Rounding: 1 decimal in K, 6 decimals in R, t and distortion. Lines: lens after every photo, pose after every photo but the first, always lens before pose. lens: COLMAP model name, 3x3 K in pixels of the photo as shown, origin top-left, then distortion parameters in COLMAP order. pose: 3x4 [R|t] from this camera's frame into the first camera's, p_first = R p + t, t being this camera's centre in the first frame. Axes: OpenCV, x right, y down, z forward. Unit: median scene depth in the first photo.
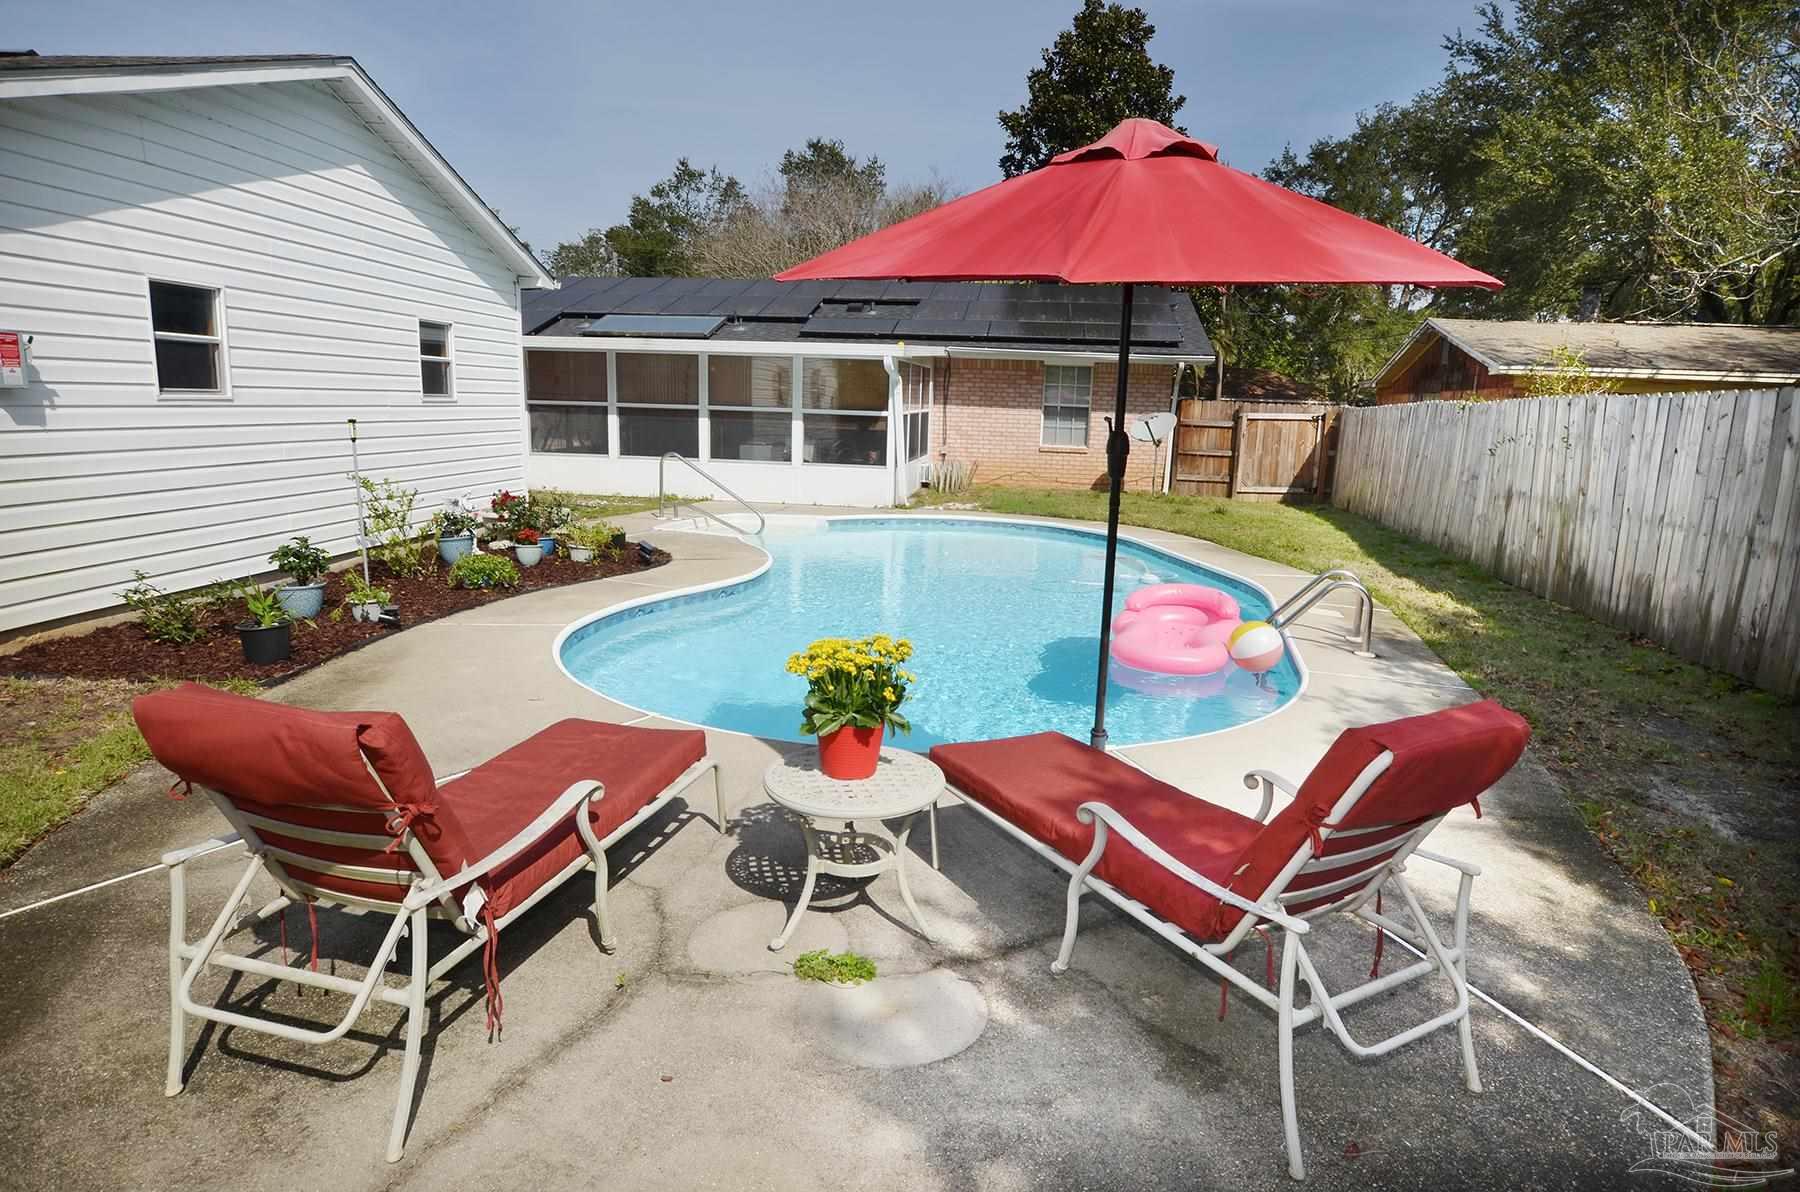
lens RADIAL K [[1011.4, 0, 901.1], [0, 1011.4, 591.9], [0, 0, 1]] dist [-0.017692, 0.003323]
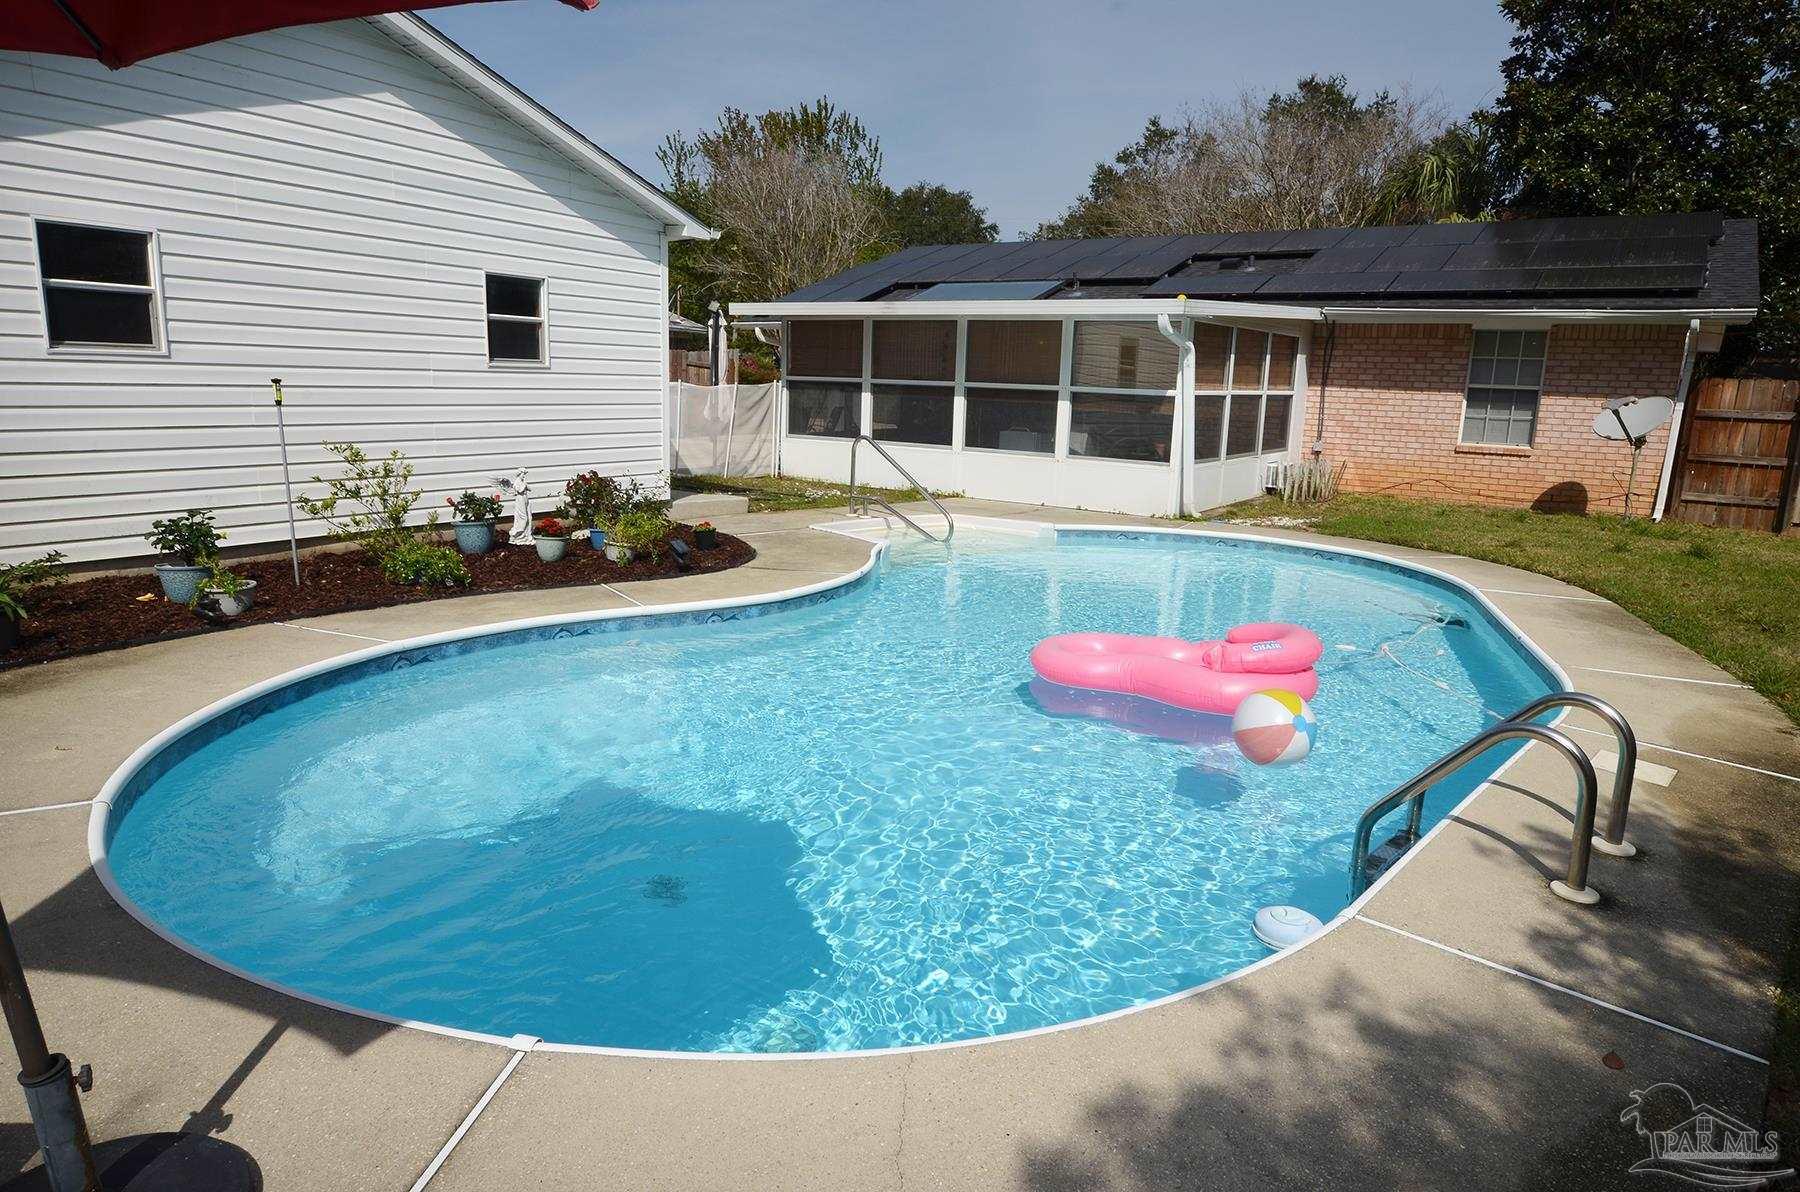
lens RADIAL K [[1093.5, 0, 895.8], [0, 1093.5, 598.3], [0, 0, 1]] dist [-0.010217, 0.007786]
pose [[0.897007, 0.086310, -0.433507, 0.157828], [-0.086260, 0.996075, 0.019829, -0.021218], [0.433517, 0.019607, 0.900932, 0.171229]]
